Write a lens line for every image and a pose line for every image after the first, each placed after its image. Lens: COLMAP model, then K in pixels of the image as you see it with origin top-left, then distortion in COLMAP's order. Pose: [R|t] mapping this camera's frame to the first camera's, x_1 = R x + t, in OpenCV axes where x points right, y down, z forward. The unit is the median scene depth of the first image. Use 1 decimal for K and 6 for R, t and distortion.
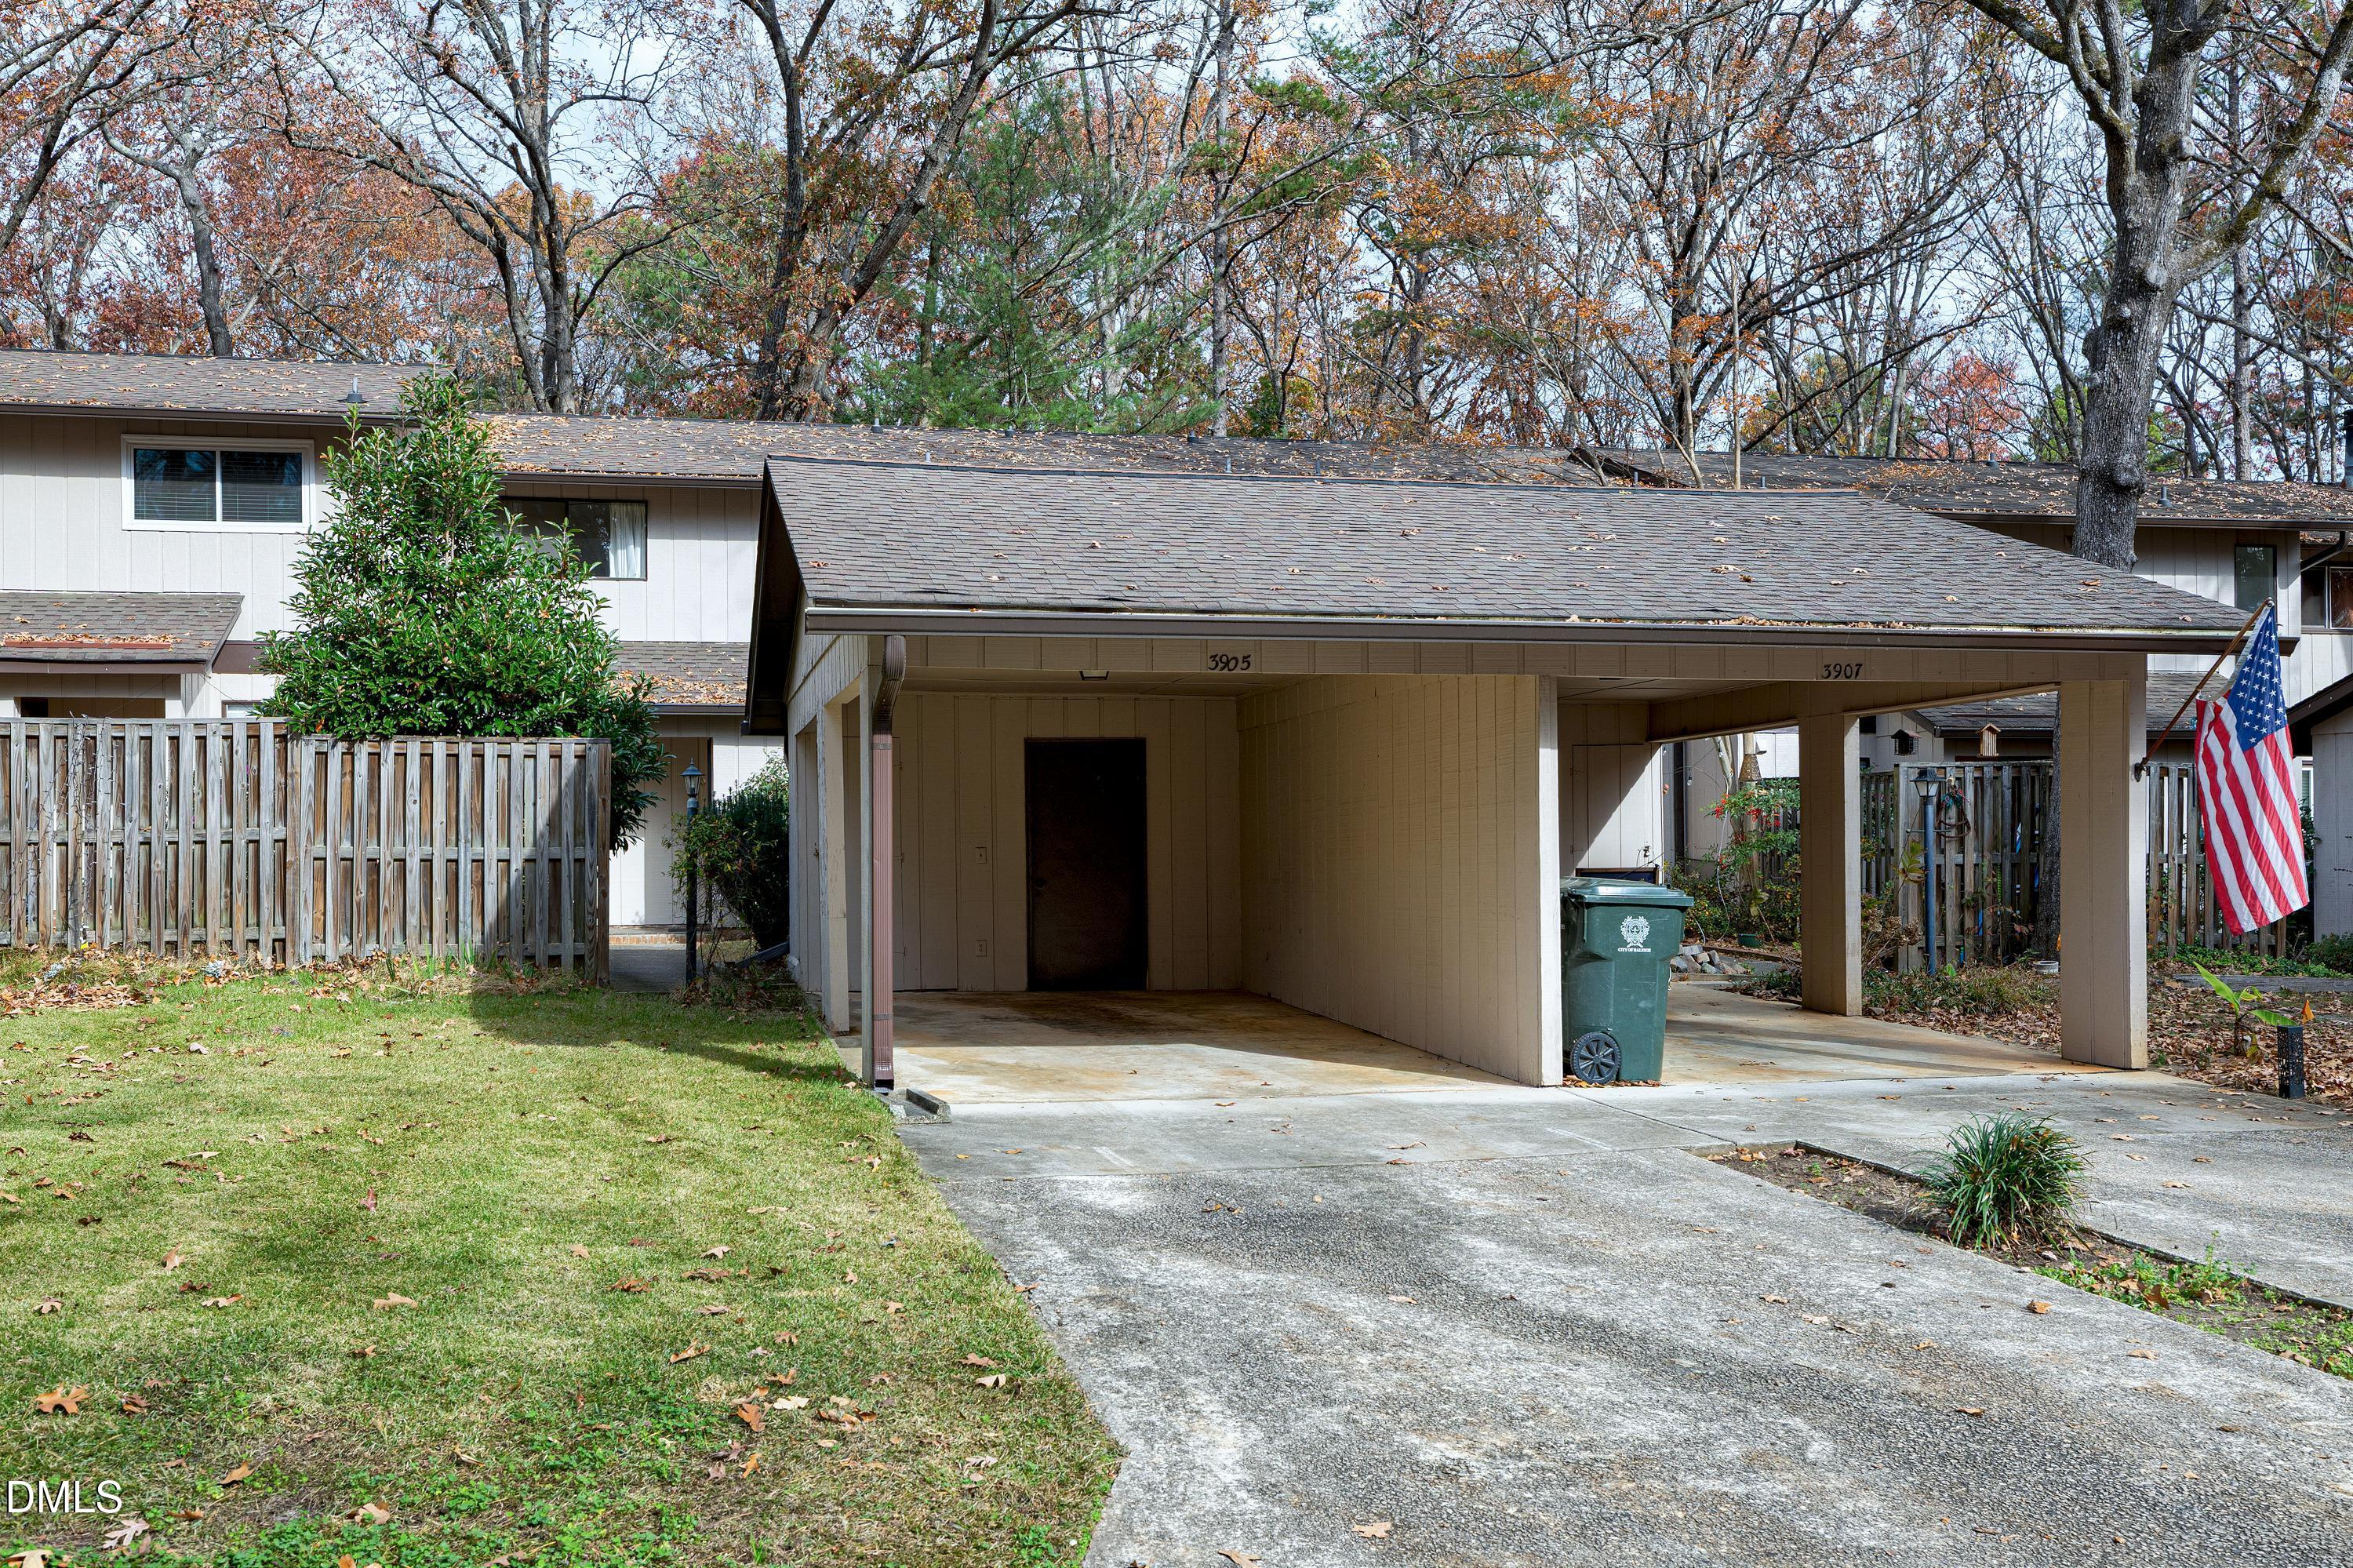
lens RADIAL K [[2176.3, 0, 1176.5], [0, 2176.3, 784.0], [0, 0, 1]] dist [0.002700, 0.003345]
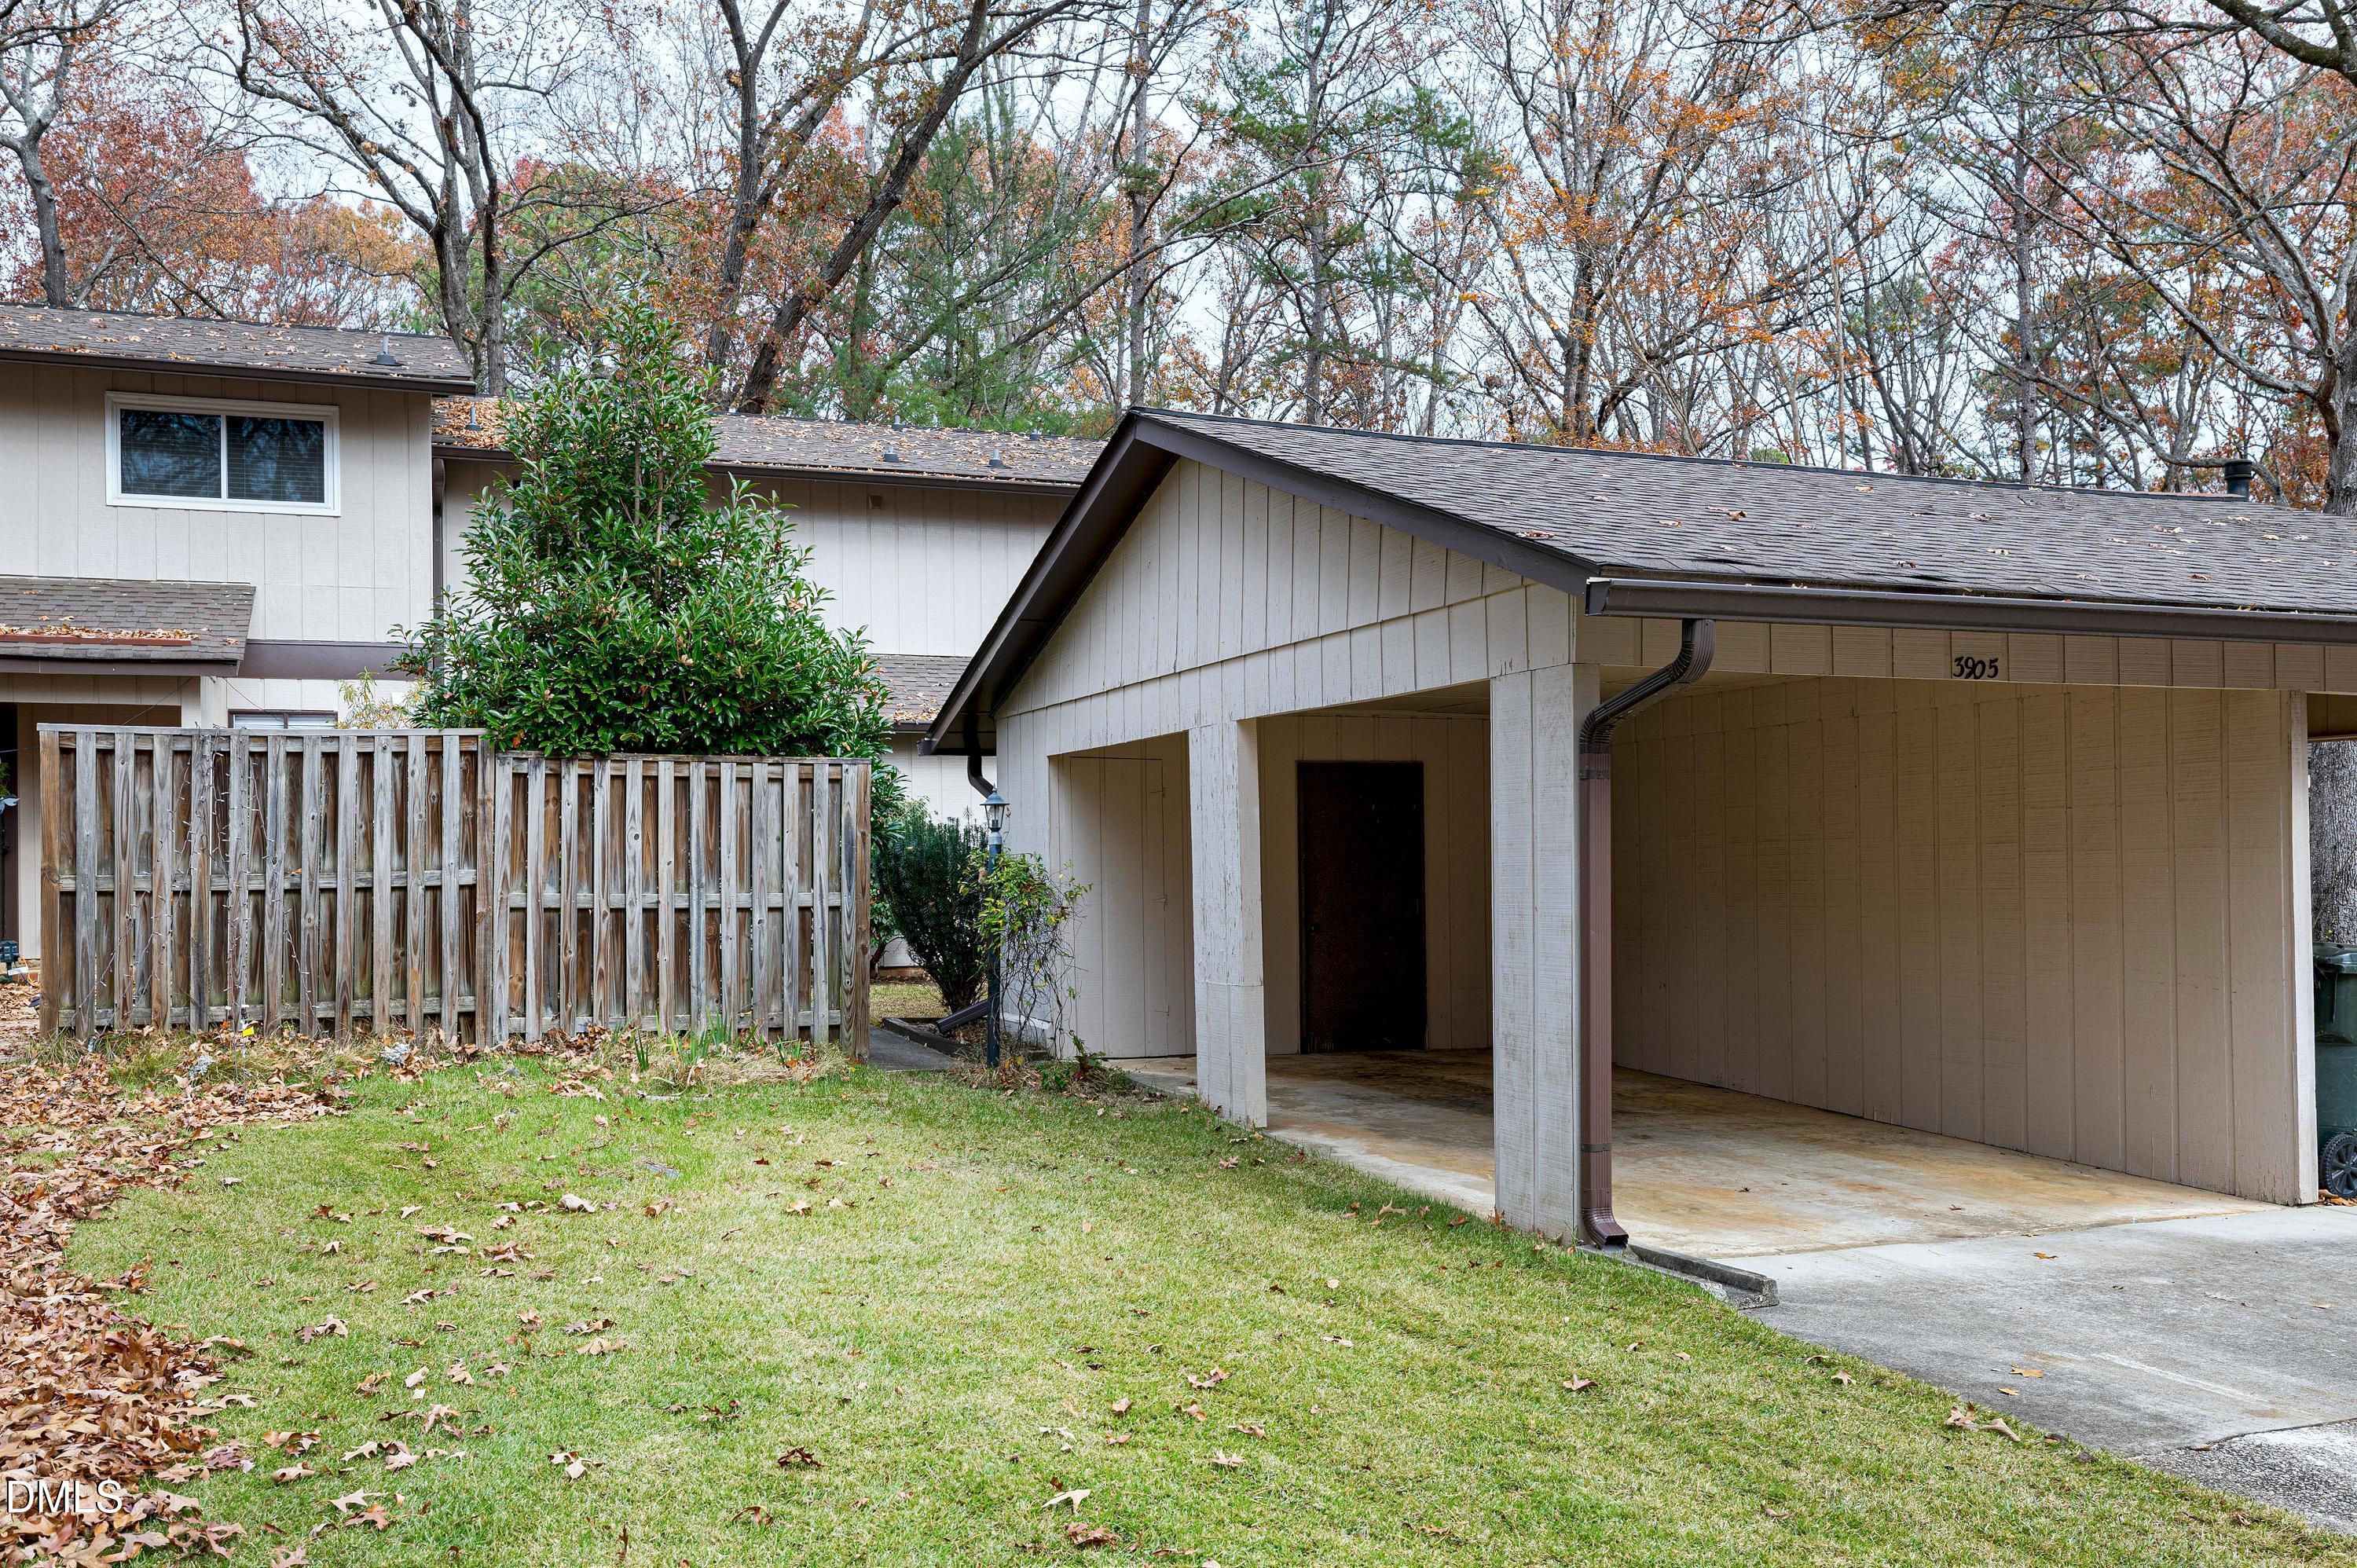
lens RADIAL K [[1997.3, 0, 1178.5], [0, 1997.3, 784.0], [0, 0, 1]] dist [0.004996, -0.002250]
pose [[0.990179, 0.003913, 0.139747, -0.257178], [-0.002950, 0.999970, -0.007099, -0.006598], [-0.139771, 0.006617, 0.990162, 0.250395]]
